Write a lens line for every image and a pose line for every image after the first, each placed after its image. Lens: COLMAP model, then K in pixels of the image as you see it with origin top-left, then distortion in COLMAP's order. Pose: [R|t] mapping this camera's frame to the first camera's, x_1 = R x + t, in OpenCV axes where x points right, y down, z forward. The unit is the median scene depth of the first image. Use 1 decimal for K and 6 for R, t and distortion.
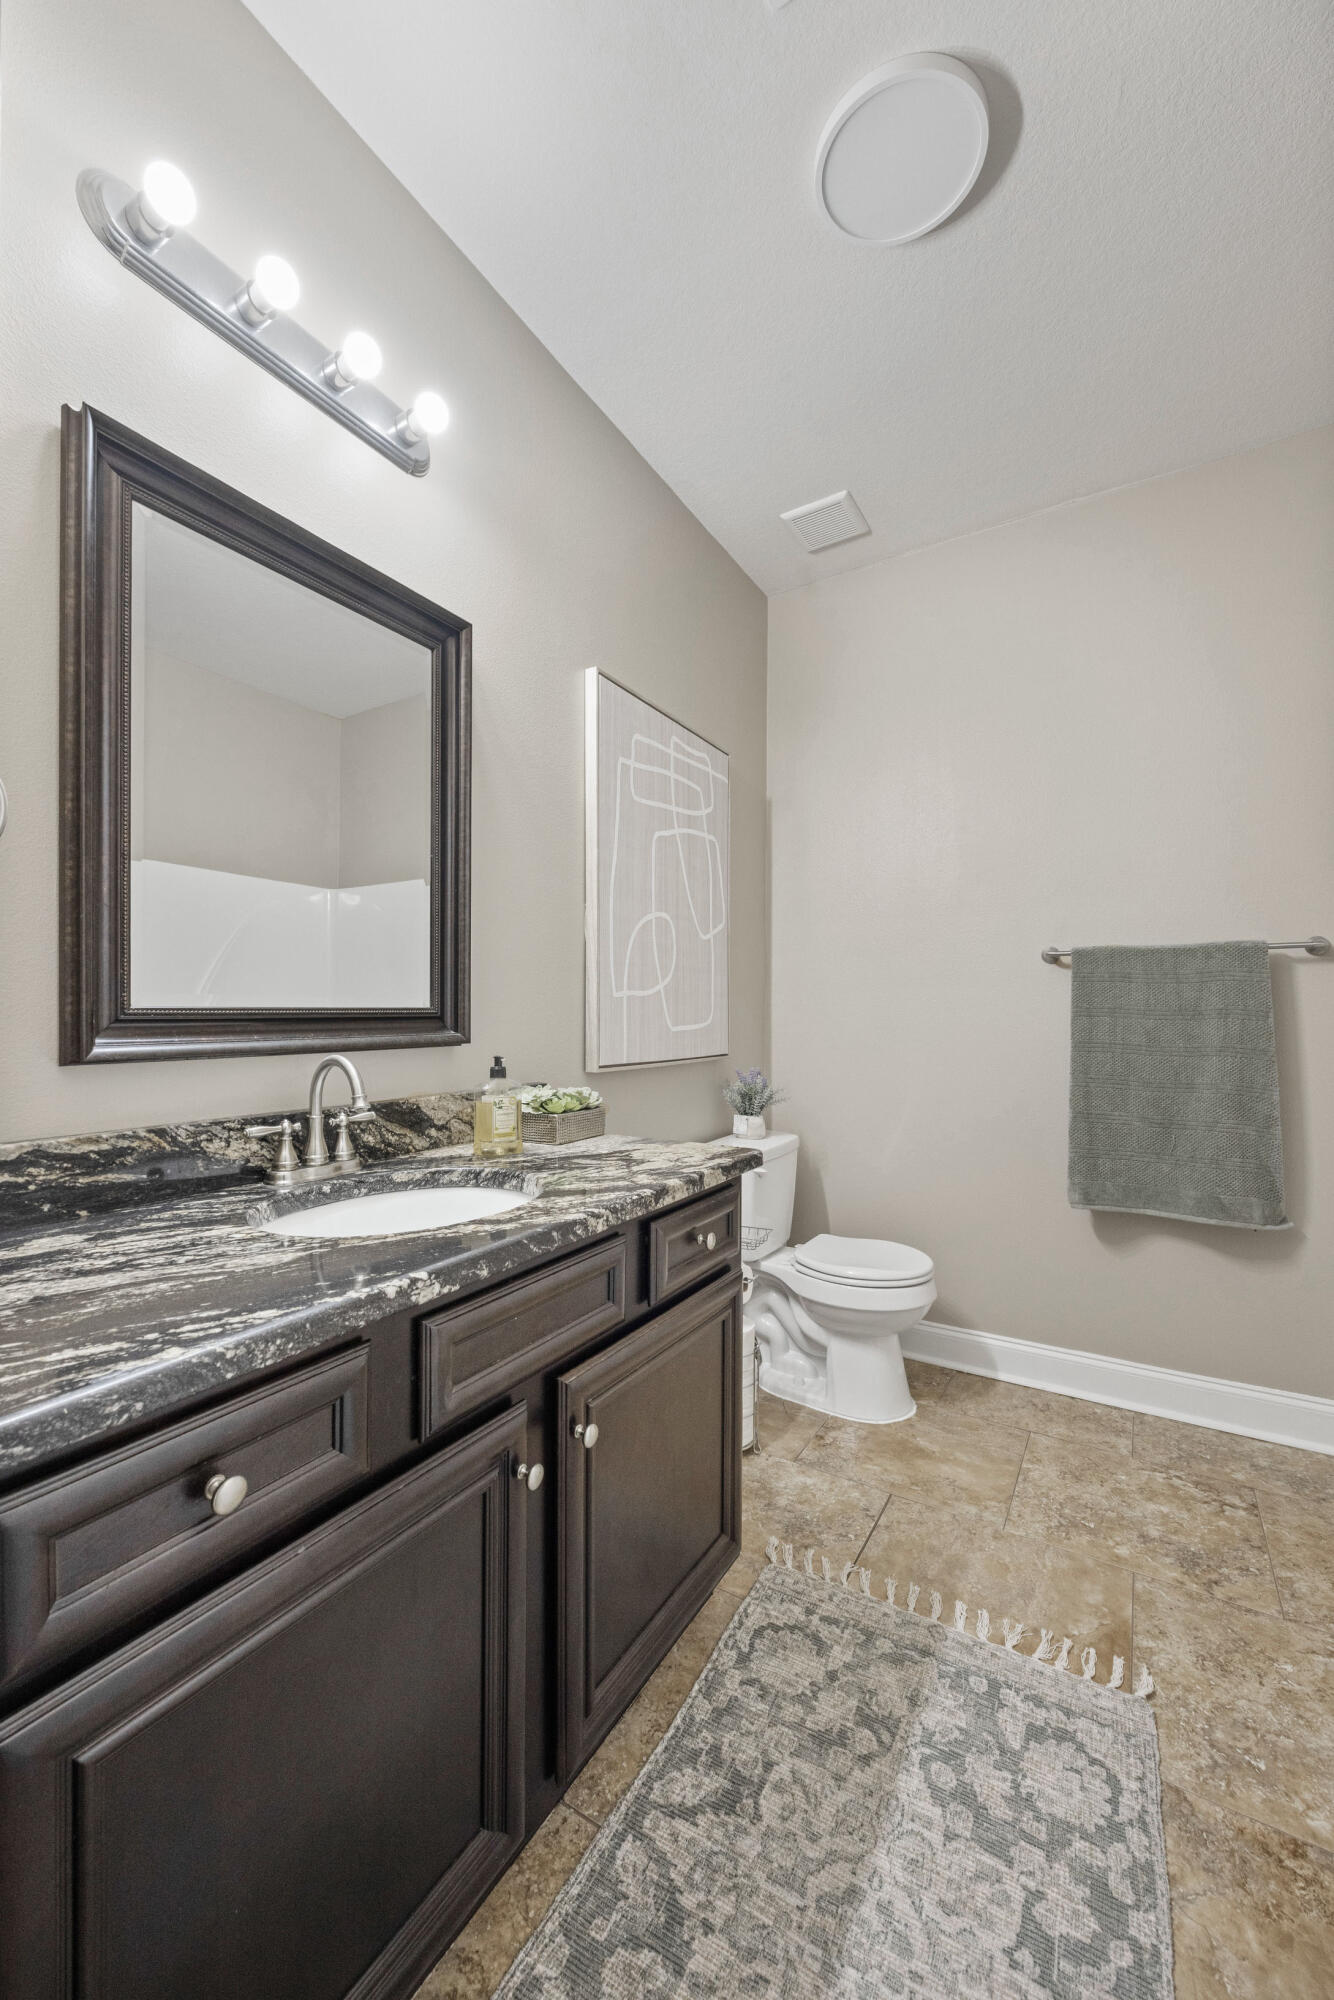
lens RADIAL K [[780.2, 0, 663.6], [0, 780.2, 997.5], [0, 0, 1]] dist [-0.001447, -0.000030]
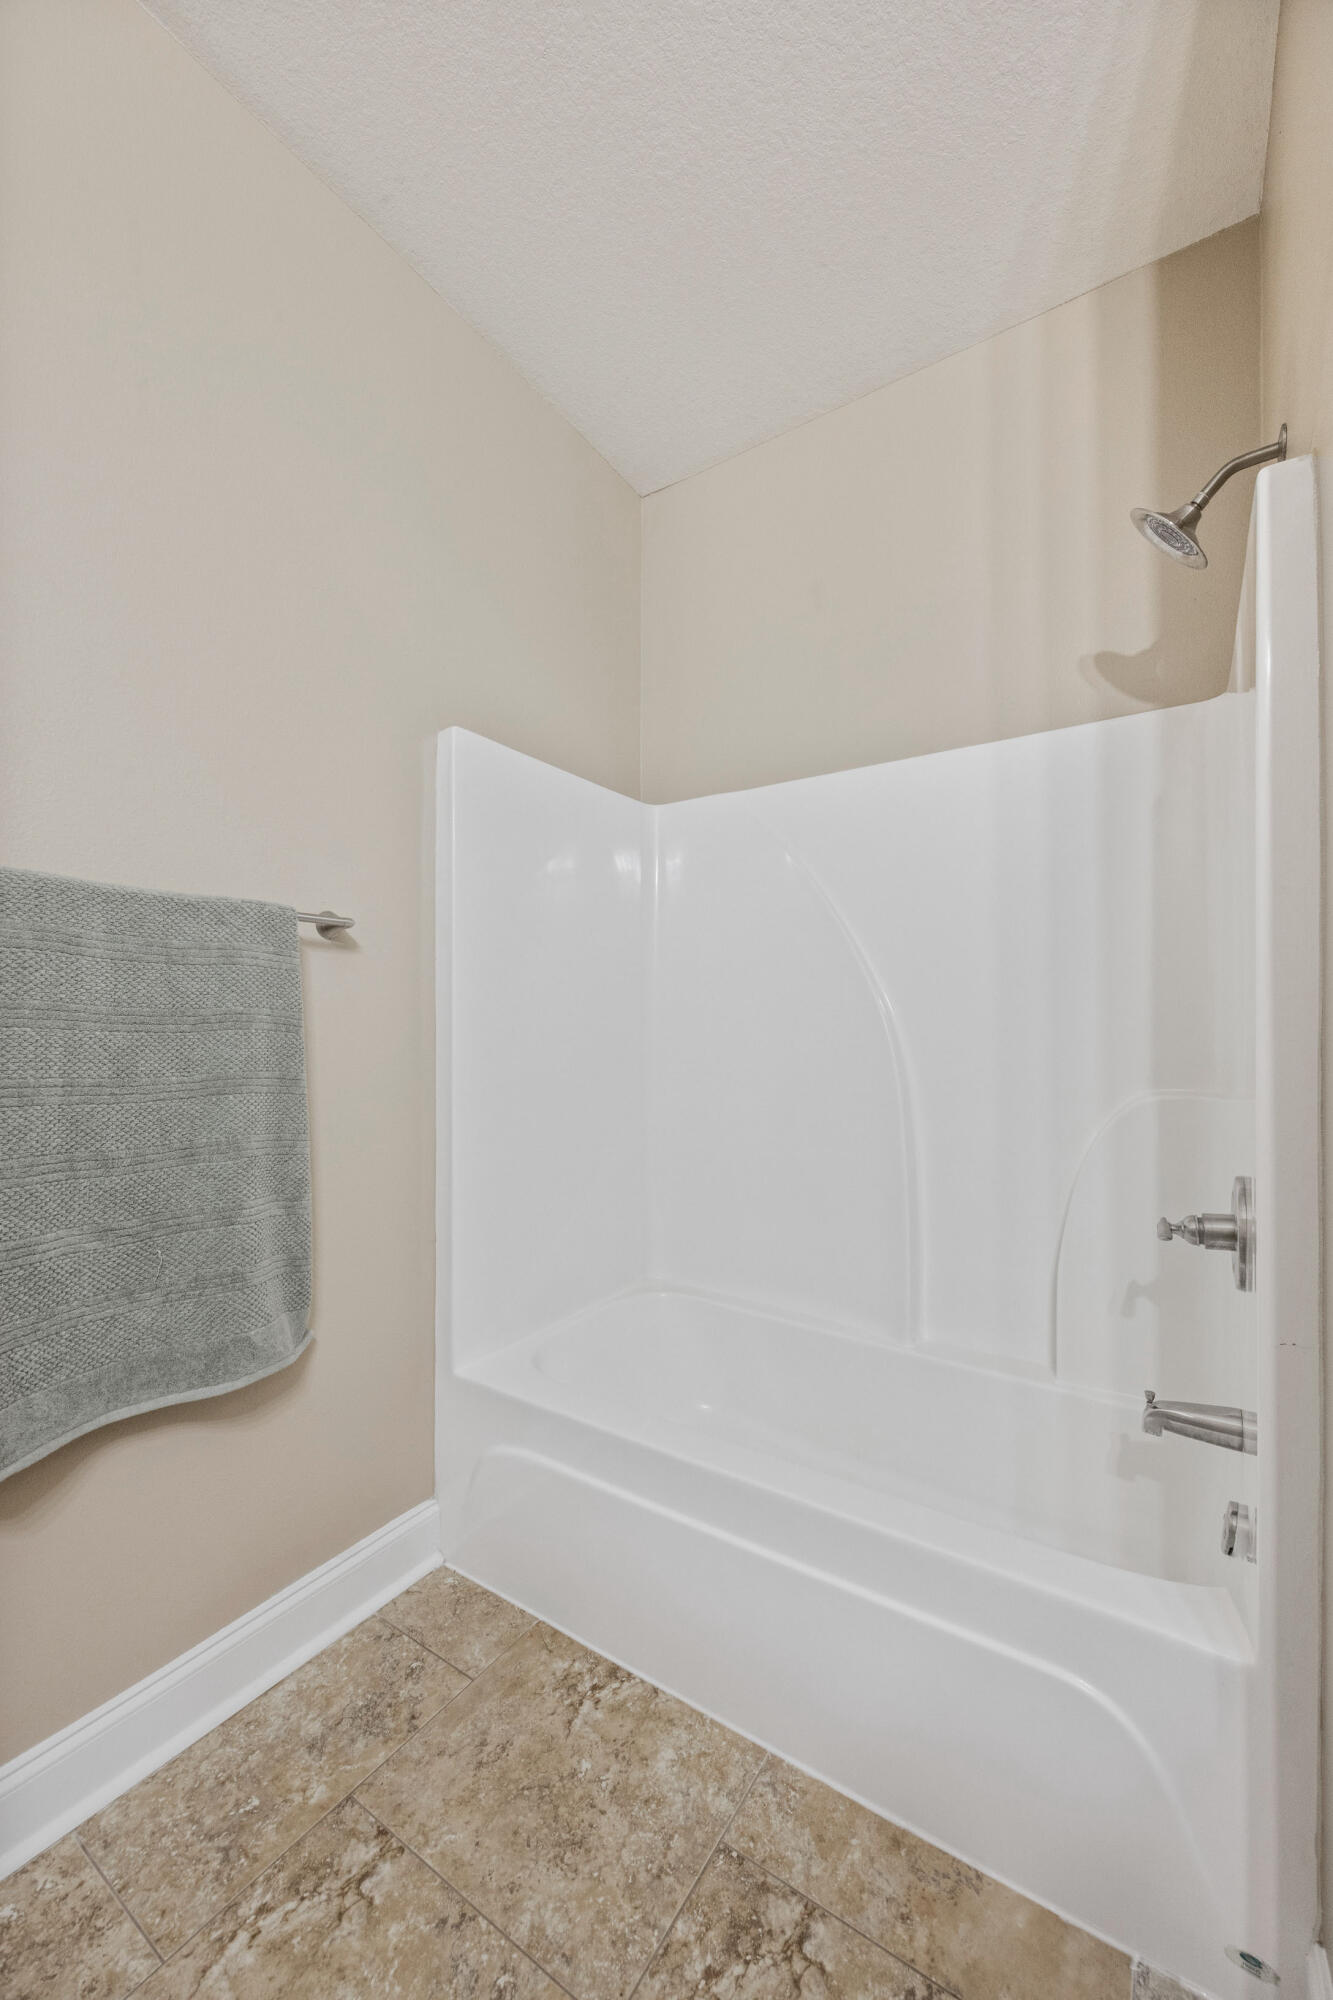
lens RADIAL K [[780.2, 0, 660.7], [0, 780.2, 1028.2], [0, 0, 1]] dist [-0.001447, -0.000030]
pose [[0.045907, -0.009976, 0.998896, 0.145311], [-0.018415, 0.999772, 0.010831, 0.014547], [-0.998776, -0.018892, 0.045712, 0.659060]]
